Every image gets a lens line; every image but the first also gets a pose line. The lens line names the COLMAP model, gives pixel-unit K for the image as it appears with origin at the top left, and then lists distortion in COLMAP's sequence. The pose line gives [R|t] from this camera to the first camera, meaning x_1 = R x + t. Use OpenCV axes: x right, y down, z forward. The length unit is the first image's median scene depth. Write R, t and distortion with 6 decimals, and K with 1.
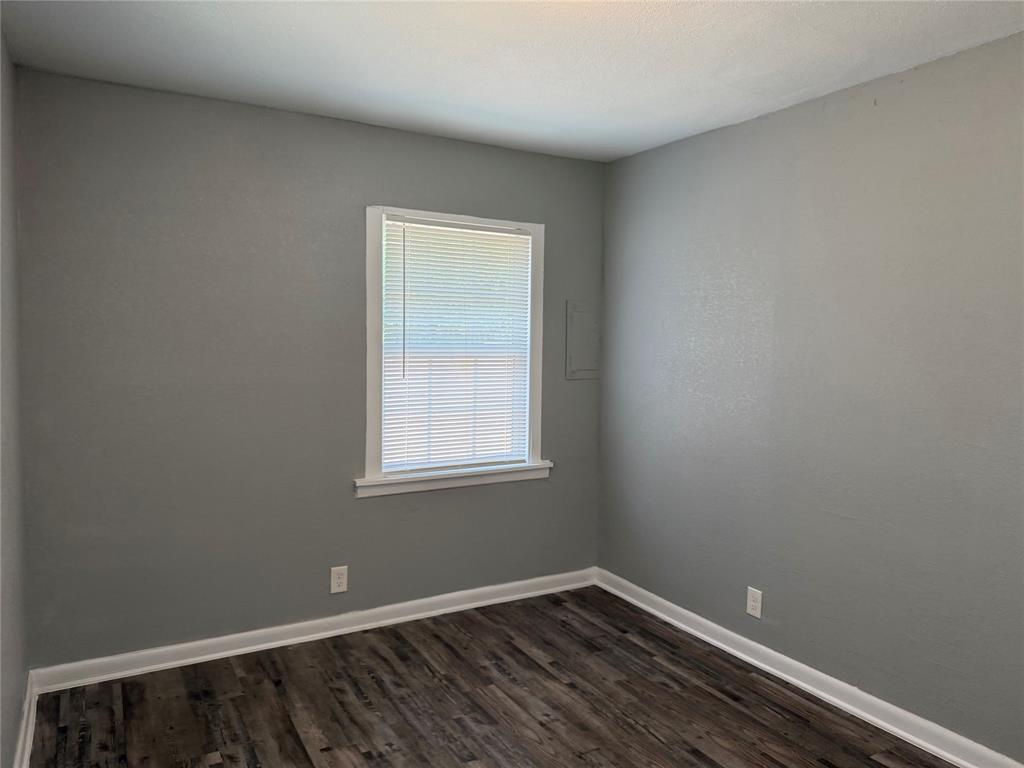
lens RADIAL K [[728.9, 0, 515.1], [0, 728.9, 389.7], [0, 0, 1]] dist [0.099704, -0.122262]
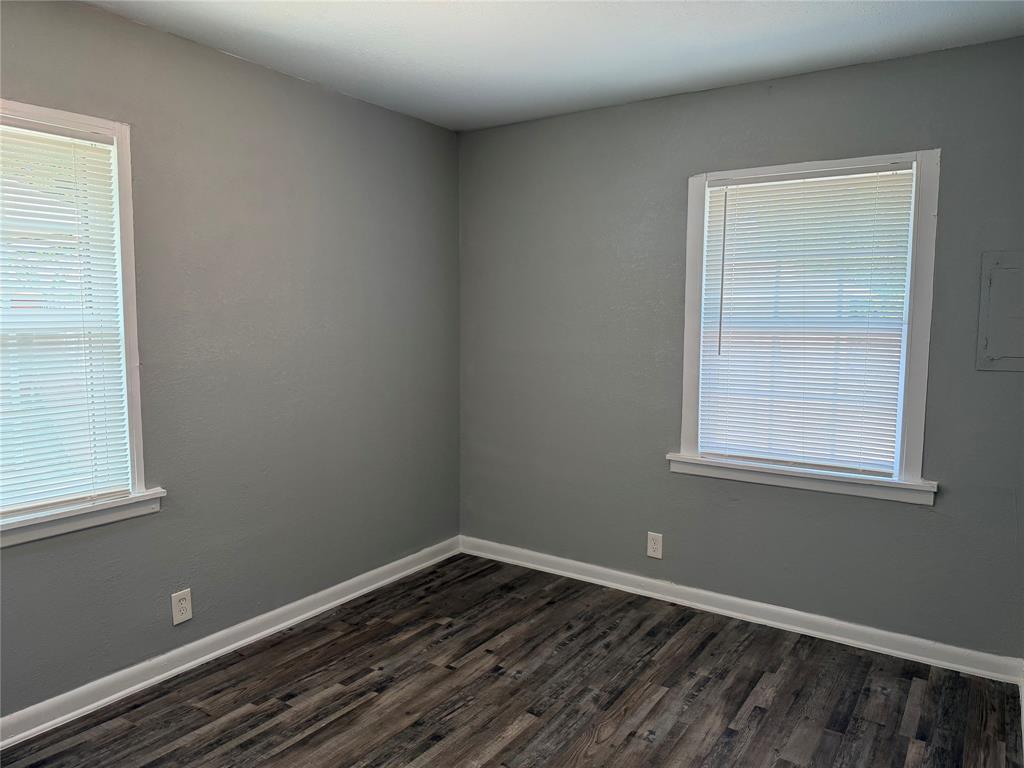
lens RADIAL K [[728.9, 0, 515.4], [0, 728.9, 392.4], [0, 0, 1]] dist [0.099704, -0.122262]
pose [[0.450872, 0.086969, -0.888341, 0.619431], [-0.064915, 0.995801, 0.064542, -0.012934], [0.890225, 0.028567, 0.454625, 0.371911]]
